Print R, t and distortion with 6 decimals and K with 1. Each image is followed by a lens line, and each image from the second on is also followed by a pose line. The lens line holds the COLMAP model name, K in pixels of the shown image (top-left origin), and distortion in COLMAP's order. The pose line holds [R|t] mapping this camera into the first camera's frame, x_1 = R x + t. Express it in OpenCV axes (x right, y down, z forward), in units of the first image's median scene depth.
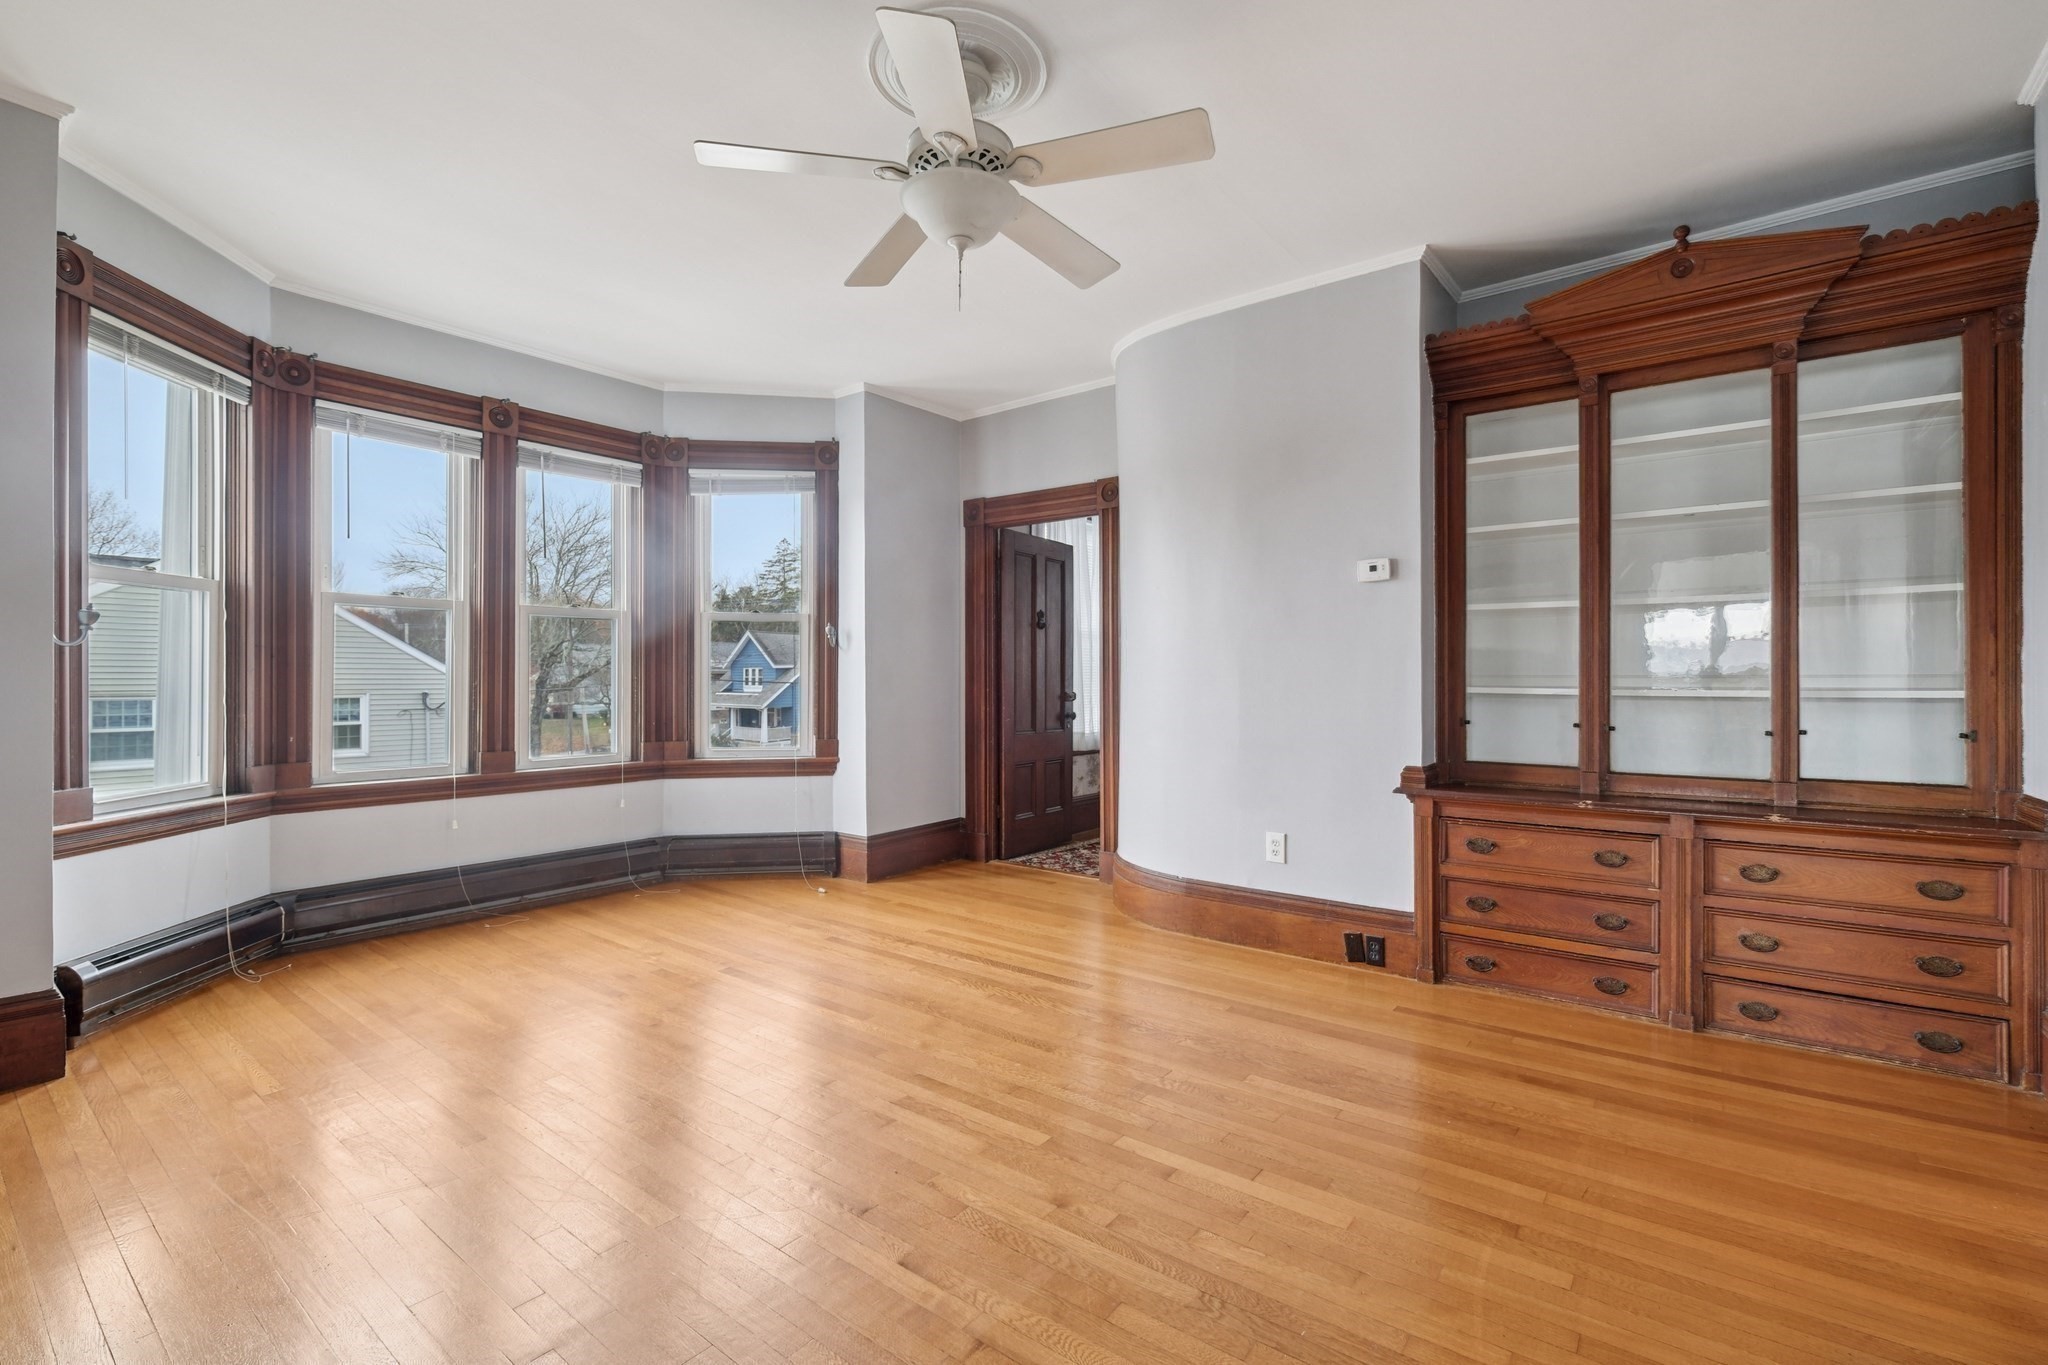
lens RADIAL K [[902.5, 0, 1028.3], [0, 902.5, 684.1], [0, 0, 1]] dist [-0.003316, -0.001585]
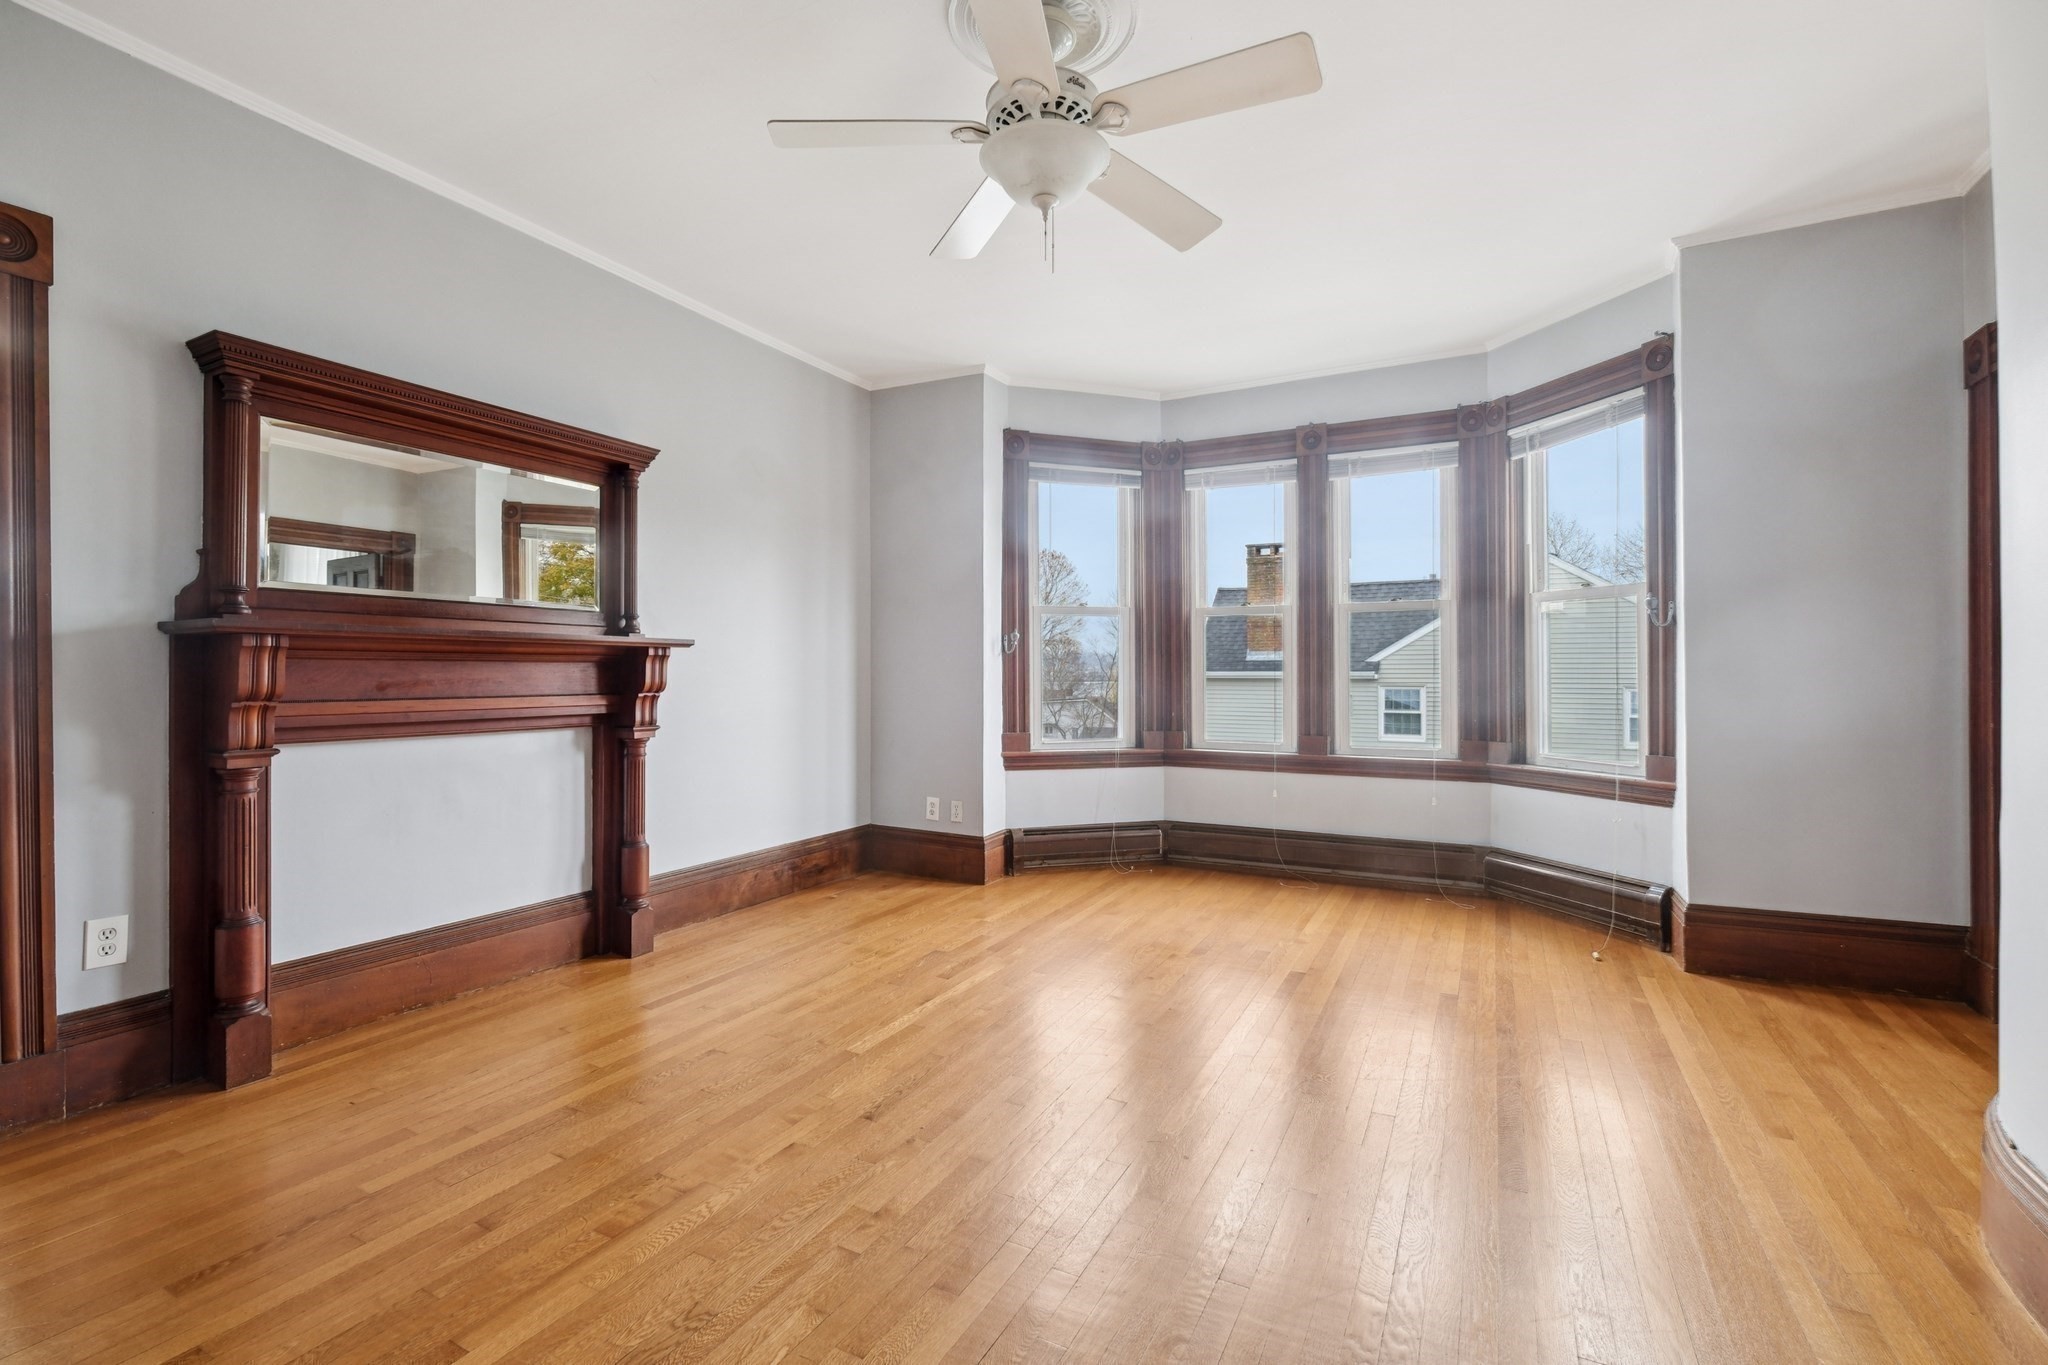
lens RADIAL K [[902.5, 0, 1030.0], [0, 902.5, 670.6], [0, 0, 1]] dist [-0.003316, -0.001585]
pose [[0.172663, -0.005989, -0.984963, 0.471328], [-0.007396, 0.999945, -0.007376, 0.004095], [0.984953, 0.008558, 0.172609, 0.464072]]
